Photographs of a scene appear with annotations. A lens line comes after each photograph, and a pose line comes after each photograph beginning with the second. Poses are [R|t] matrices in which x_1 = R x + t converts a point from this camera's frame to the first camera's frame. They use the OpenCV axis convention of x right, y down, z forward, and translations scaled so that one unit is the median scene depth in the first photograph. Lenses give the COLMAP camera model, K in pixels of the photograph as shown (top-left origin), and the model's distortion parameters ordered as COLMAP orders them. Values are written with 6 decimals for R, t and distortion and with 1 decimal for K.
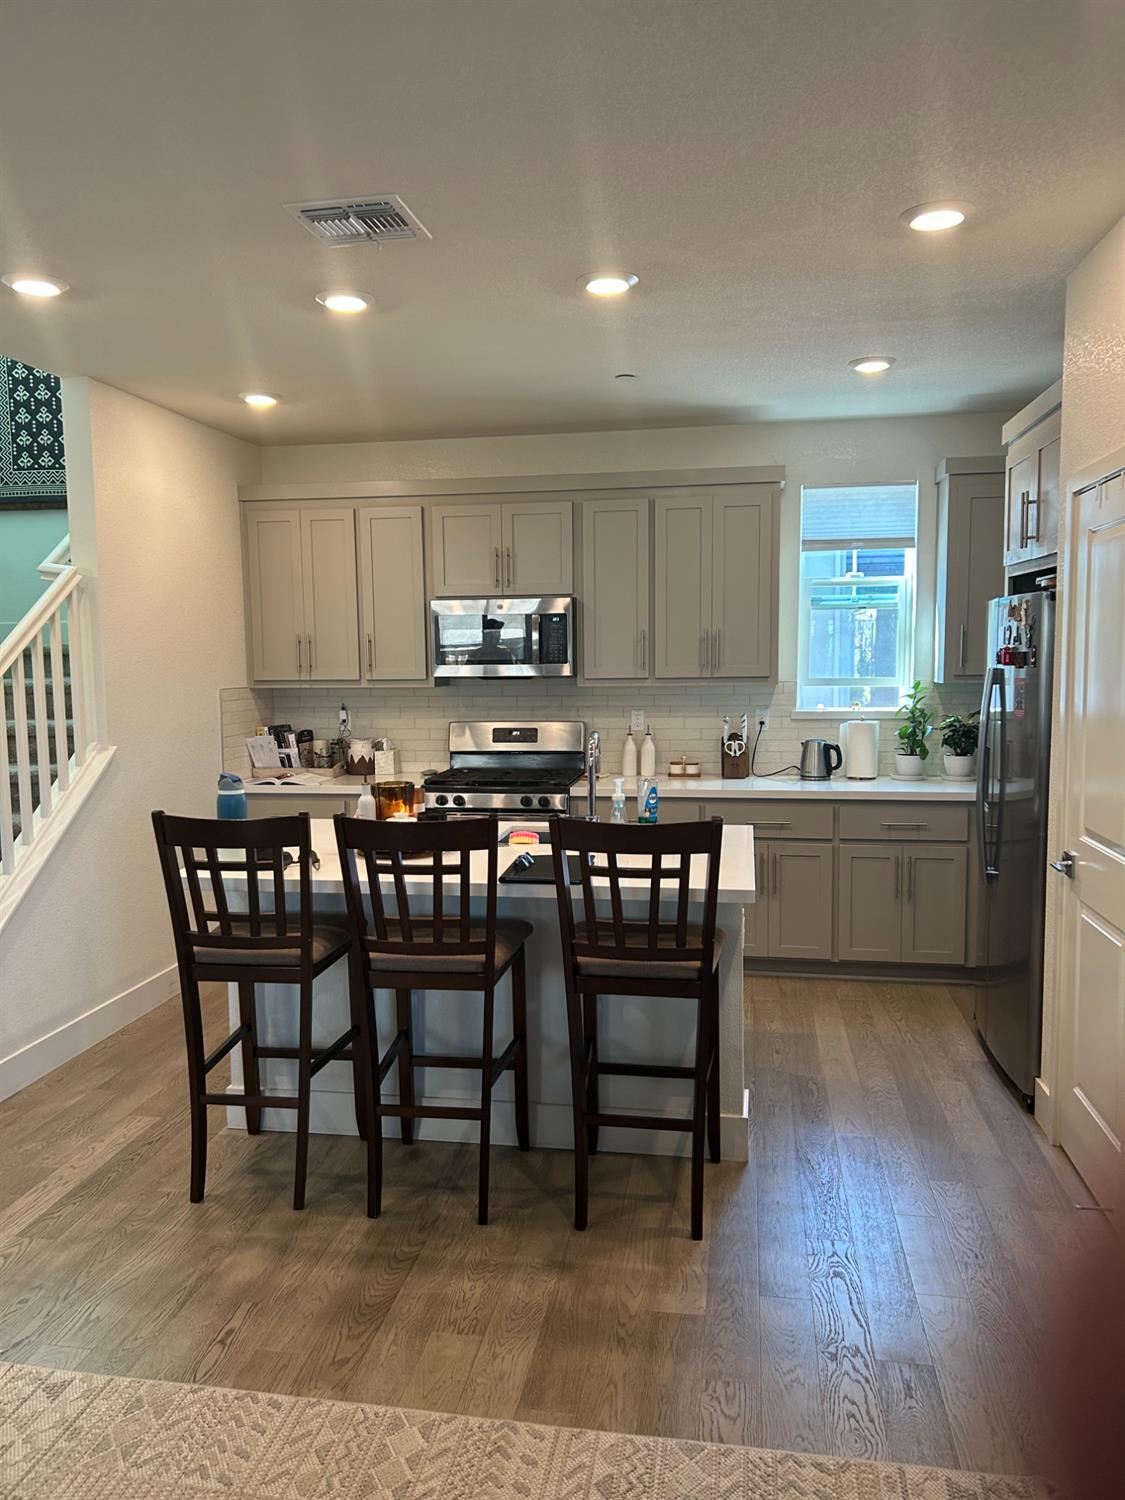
lens RADIAL K [[1117.0, 0, 562.5], [0, 1117.0, 750.0], [0, 0, 1]] dist [0.001424, -0.001335]
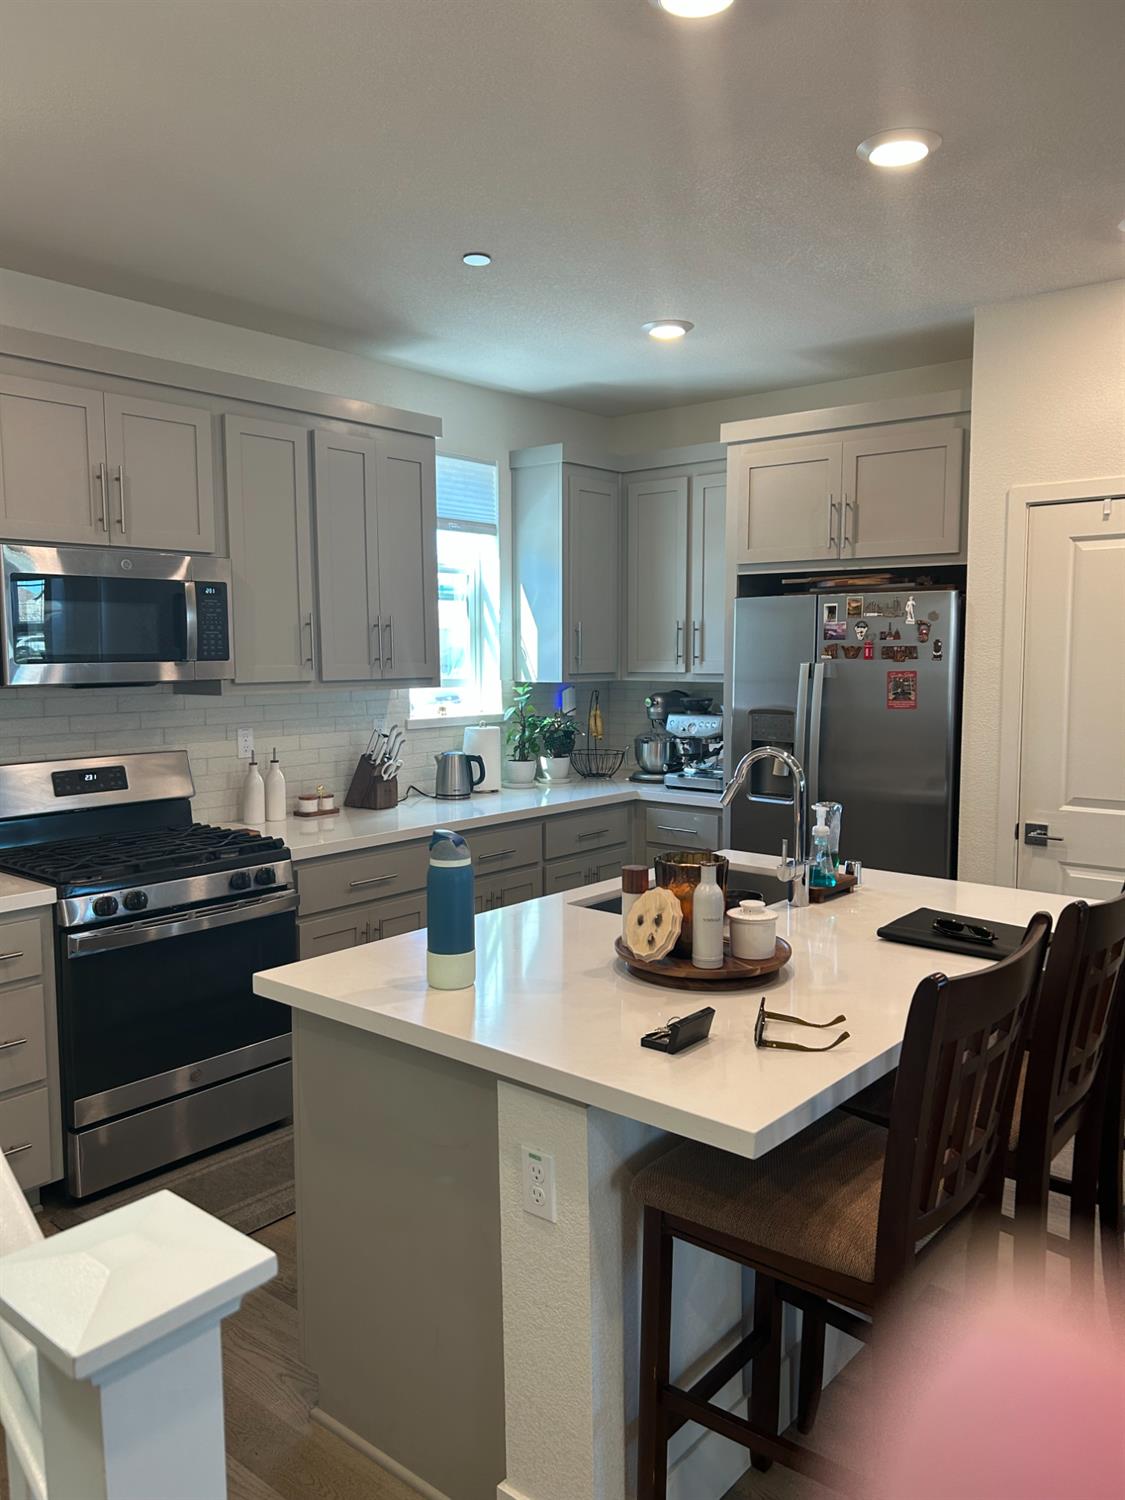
lens RADIAL K [[1112.8, 0, 613.5], [0, 1112.8, 745.0], [0, 0, 1]] dist [0.096754, 0.000018]
pose [[0.492018, -0.065184, 0.868141, -0.445882], [0.074291, 0.996699, 0.032732, -0.032663], [-0.867409, 0.048391, 0.495237, 0.473388]]
